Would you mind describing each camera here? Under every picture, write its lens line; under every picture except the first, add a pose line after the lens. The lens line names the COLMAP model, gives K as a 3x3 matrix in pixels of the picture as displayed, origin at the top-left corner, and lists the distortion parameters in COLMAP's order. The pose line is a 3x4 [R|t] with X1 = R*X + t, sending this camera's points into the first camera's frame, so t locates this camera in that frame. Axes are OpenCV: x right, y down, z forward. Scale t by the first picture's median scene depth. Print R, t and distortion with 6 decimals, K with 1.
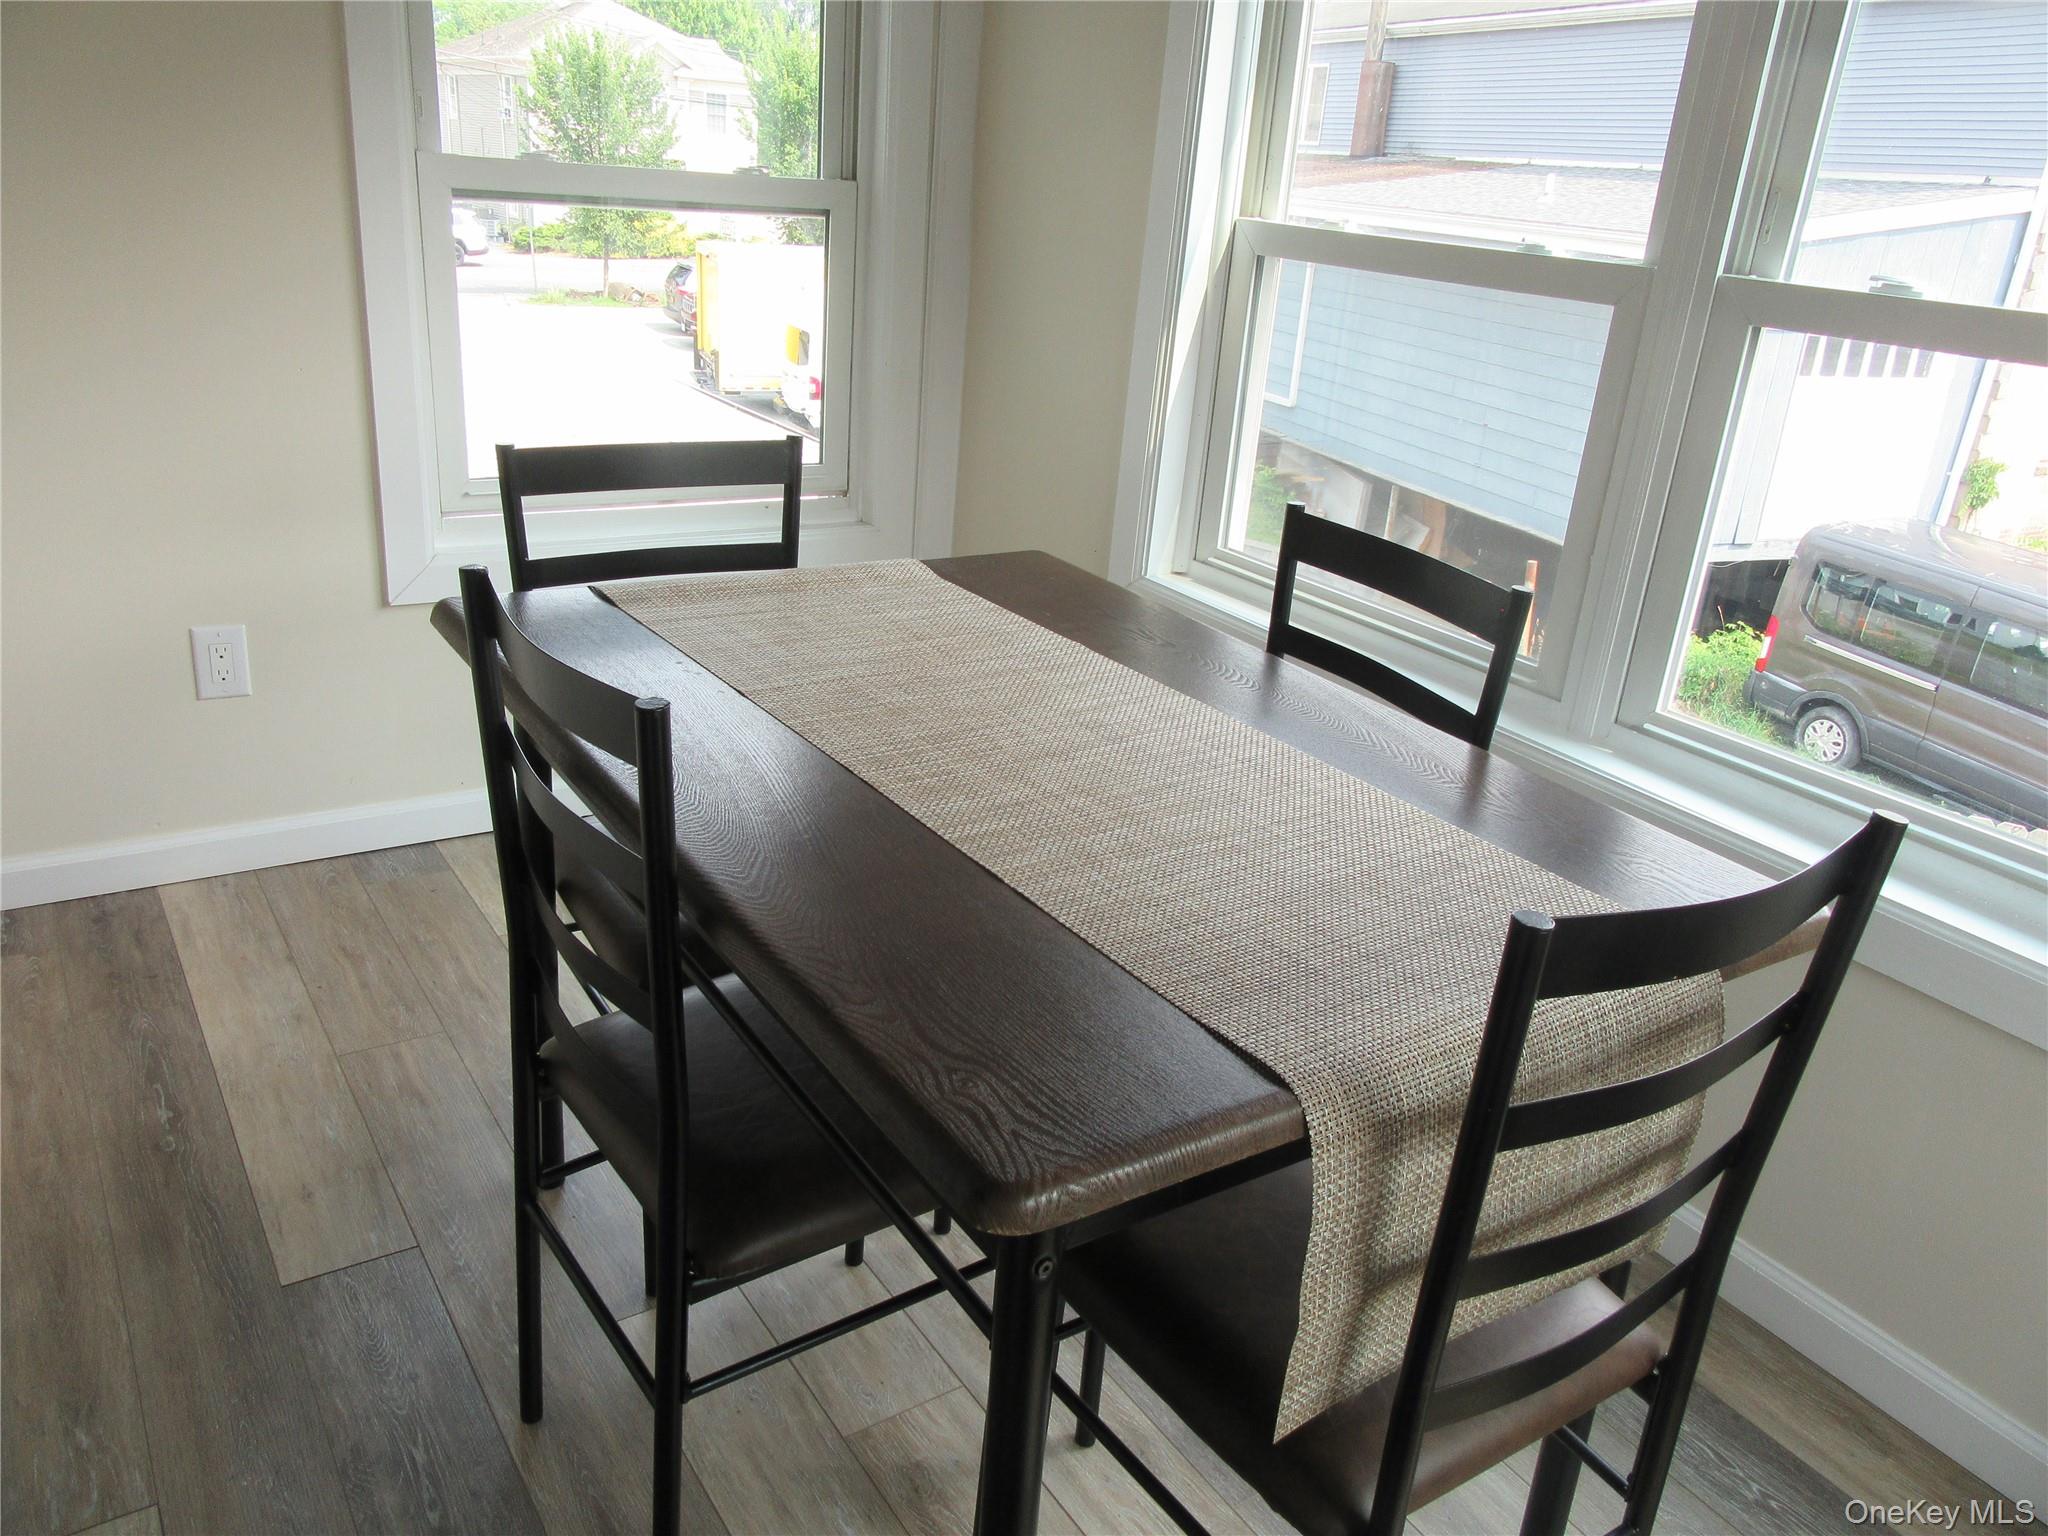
lens RADIAL K [[1570.3, 0, 1020.2], [0, 1570.3, 685.6], [0, 0, 1]] dist [-0.001571, -0.003090]
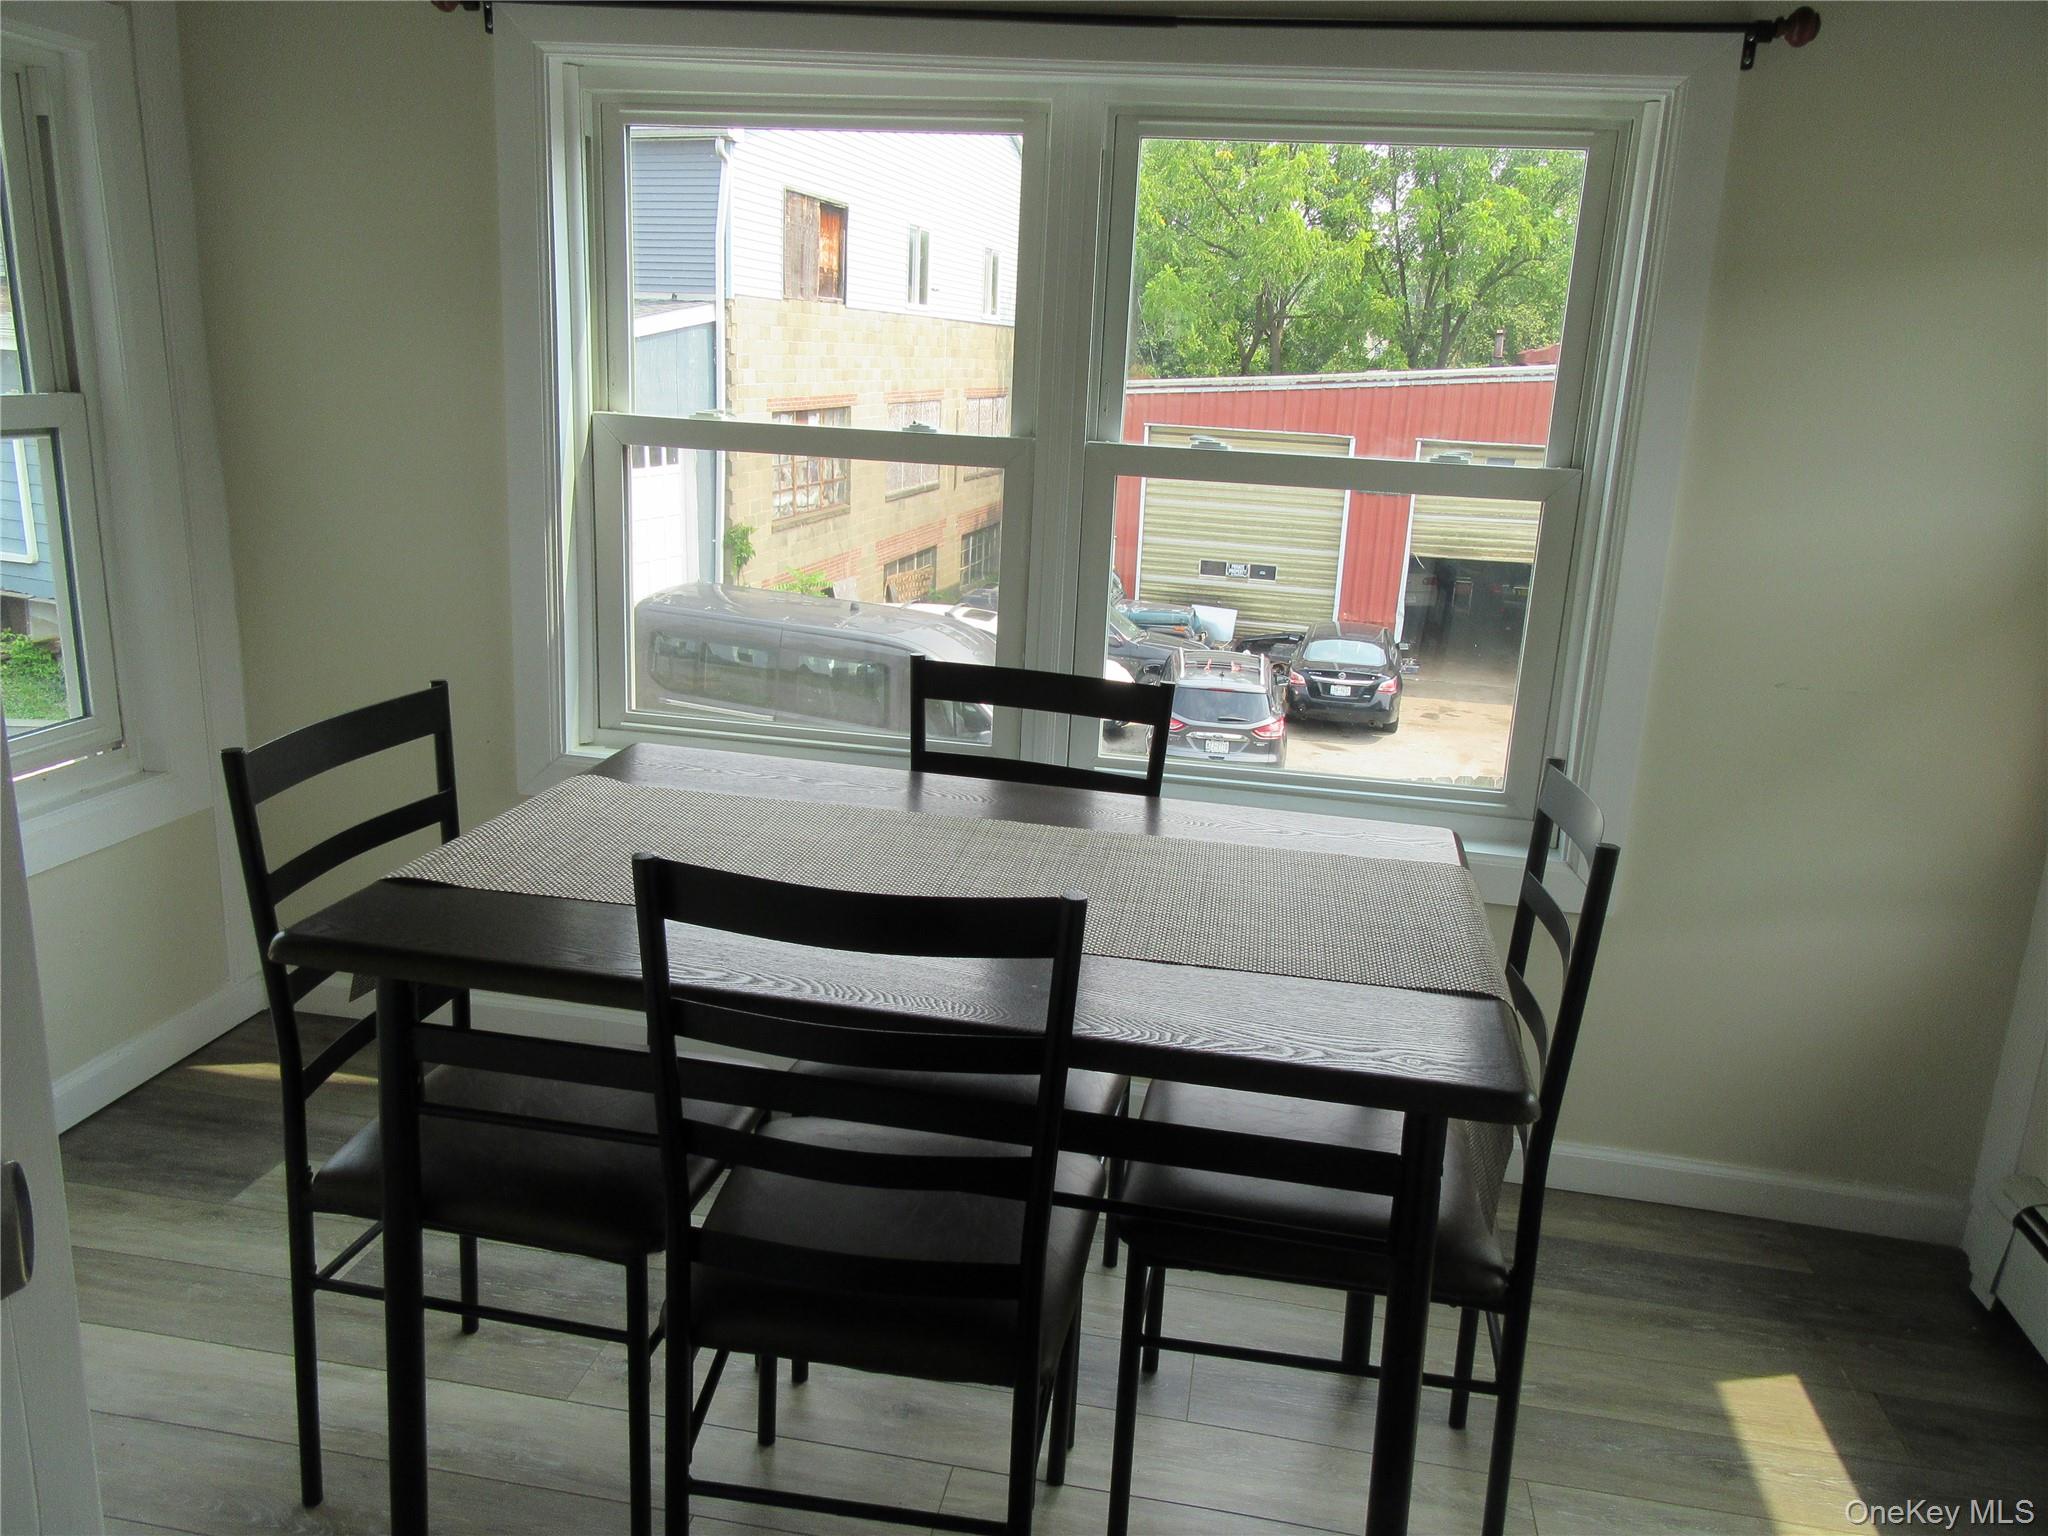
lens RADIAL K [[1529.7, 0, 1020.9], [0, 1529.7, 758.8], [0, 0, 1]] dist [0.010728, 0.007700]
pose [[0.683775, -0.231728, 0.691920, -0.371181], [0.239352, 0.966999, 0.087319, -0.072492], [-0.689320, 0.105906, 0.716674, 0.050135]]
